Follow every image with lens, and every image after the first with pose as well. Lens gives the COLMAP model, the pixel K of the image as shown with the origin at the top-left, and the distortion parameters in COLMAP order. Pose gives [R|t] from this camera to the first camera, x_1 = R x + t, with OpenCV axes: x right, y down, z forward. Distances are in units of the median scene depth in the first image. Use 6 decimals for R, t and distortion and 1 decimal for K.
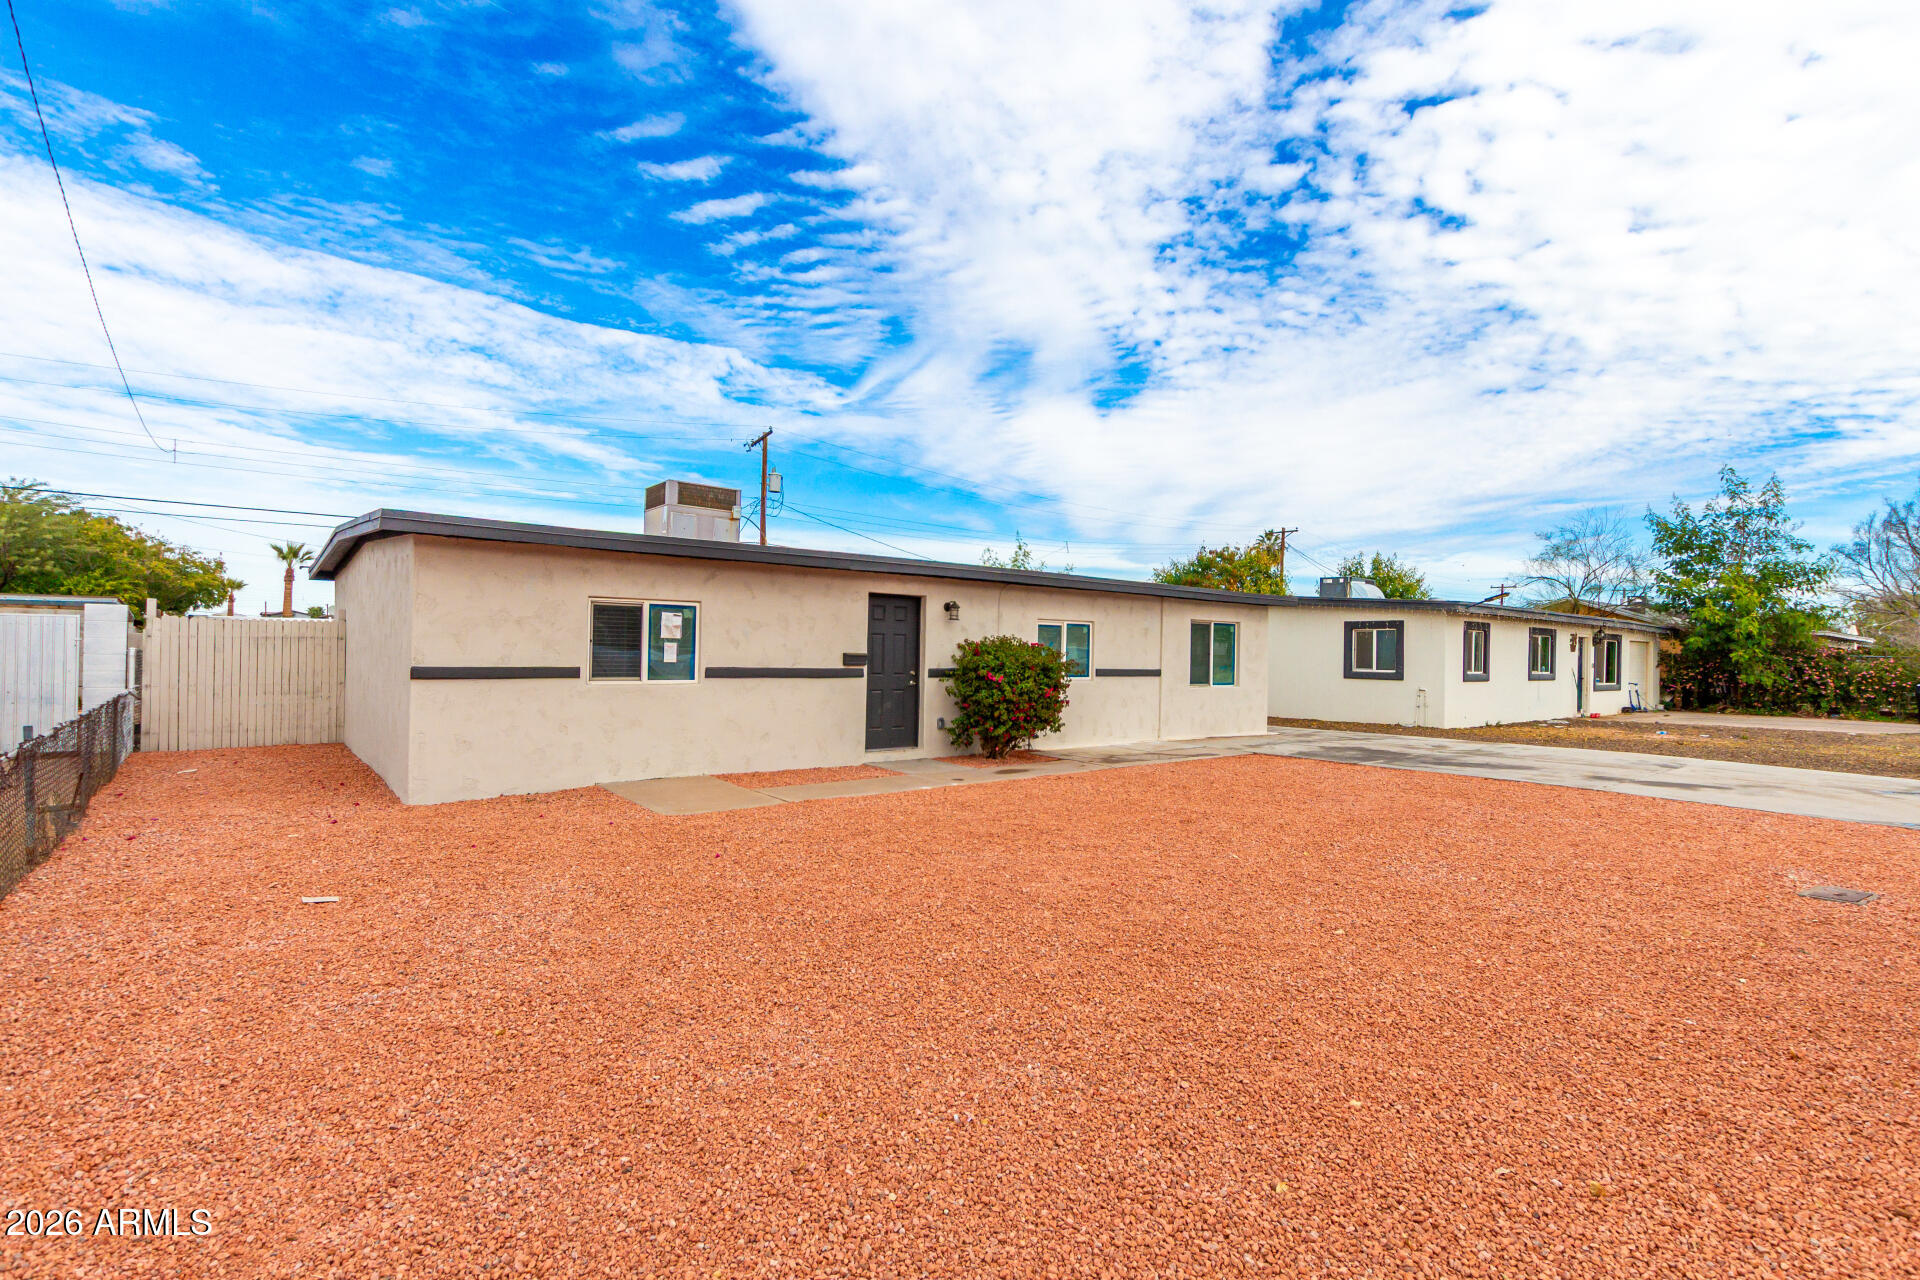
lens RADIAL K [[885.9, 0, 952.1], [0, 885.9, 643.6], [0, 0, 1]] dist [0.006884, -0.000121]
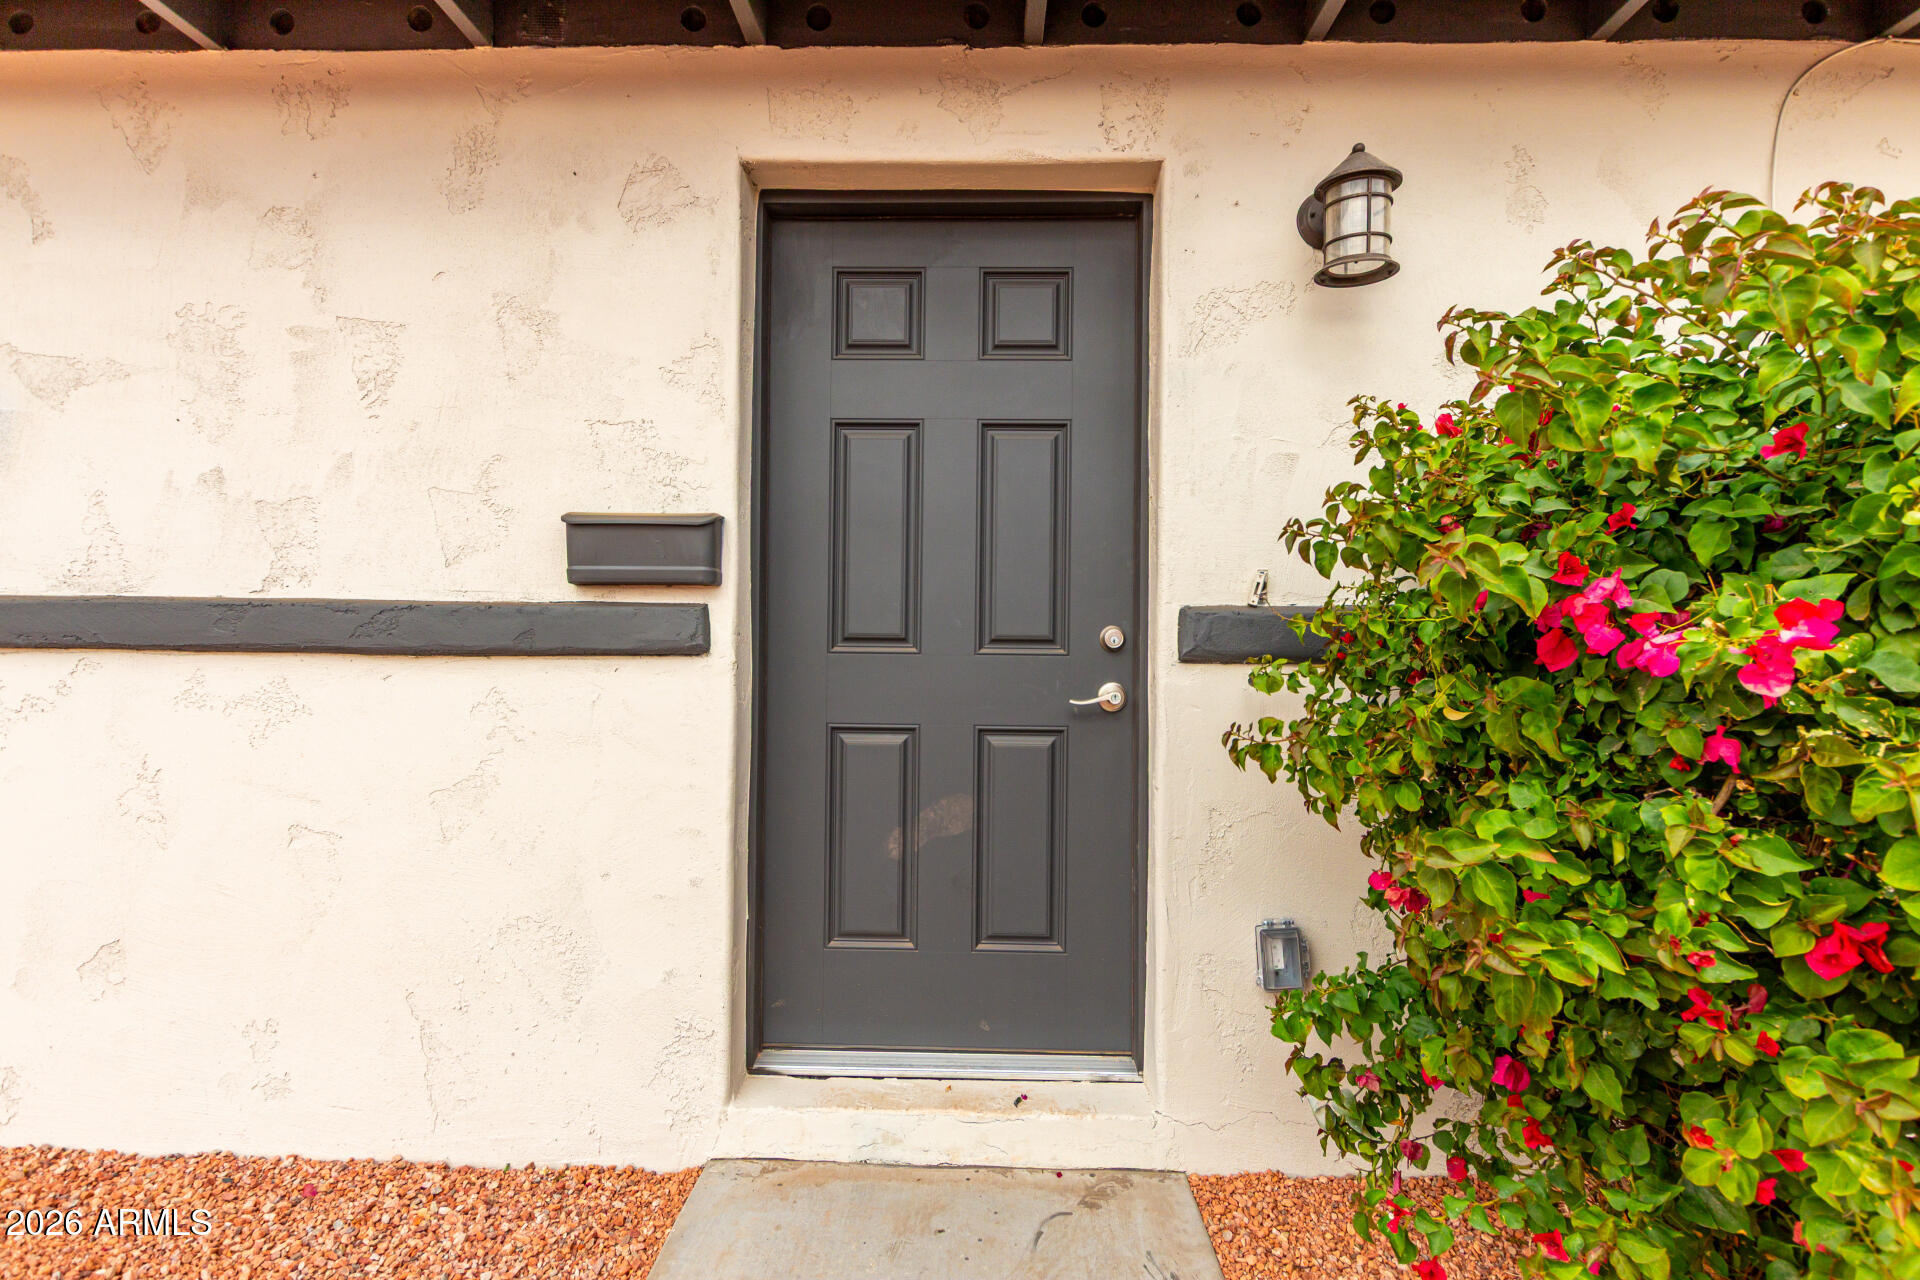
lens RADIAL K [[885.9, 0, 956.7], [0, 885.9, 648.7], [0, 0, 1]] dist [0.006884, -0.000121]
pose [[0.738130, -0.002435, -0.674655, 0.055164], [0.007021, 0.999967, 0.004073, 0.036471], [0.674622, -0.007743, 0.738122, 0.892530]]
